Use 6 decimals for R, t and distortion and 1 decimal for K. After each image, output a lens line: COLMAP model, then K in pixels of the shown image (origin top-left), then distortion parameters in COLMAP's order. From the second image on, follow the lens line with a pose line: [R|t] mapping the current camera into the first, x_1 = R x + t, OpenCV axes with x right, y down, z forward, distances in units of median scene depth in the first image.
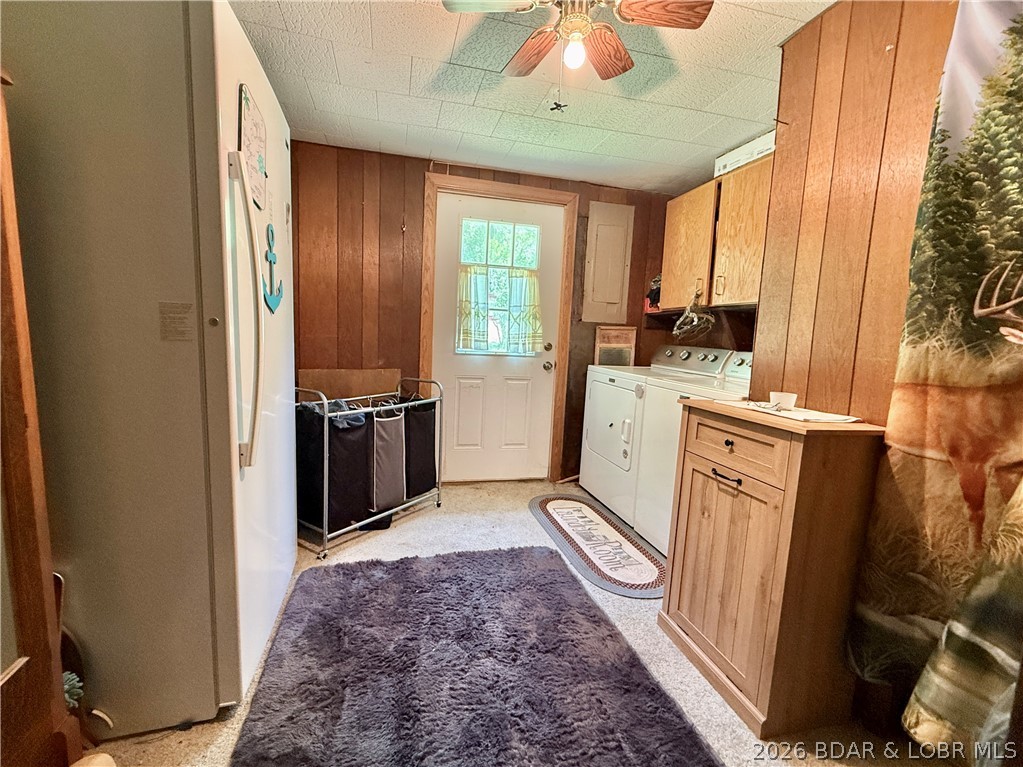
lens RADIAL K [[407.3, 0, 508.4], [0, 407.3, 383.5], [0, 0, 1]] dist [-0.000522, -0.000174]
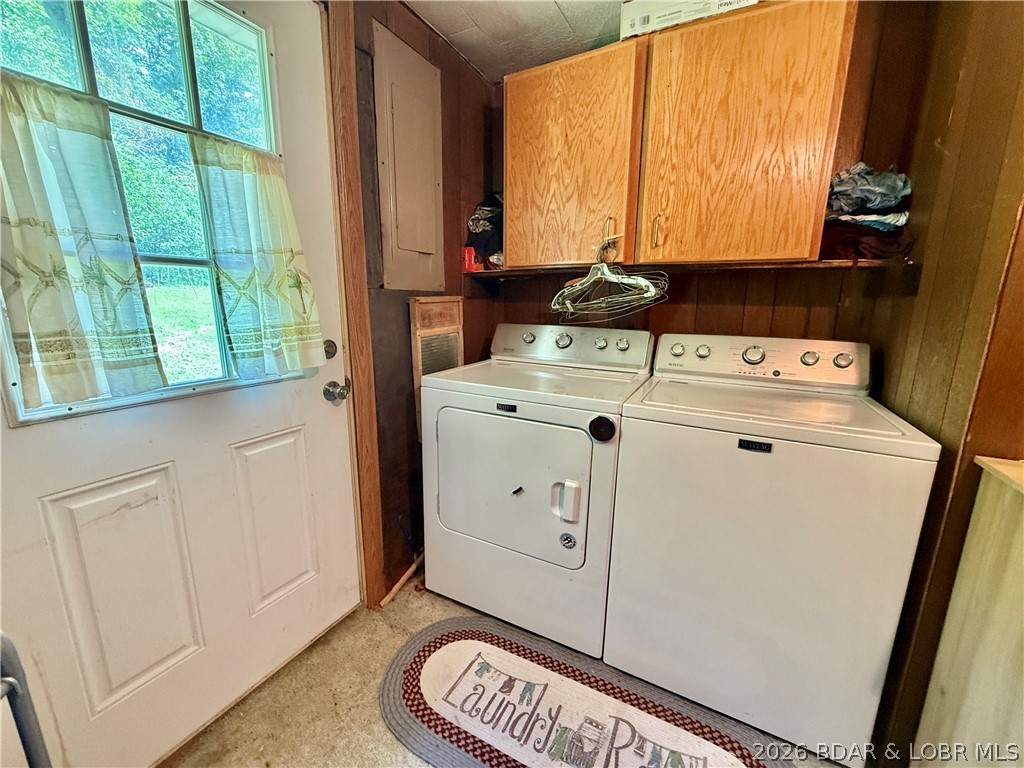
lens RADIAL K [[407.7, 0, 508.9], [0, 407.7, 384.0], [0, 0, 1]] dist [-0.000522, -0.000174]
pose [[0.684729, -0.187474, 0.704272, -0.089961], [0.110985, 0.981900, 0.153473, -0.102198], [-0.720298, -0.026924, 0.693142, 0.565405]]
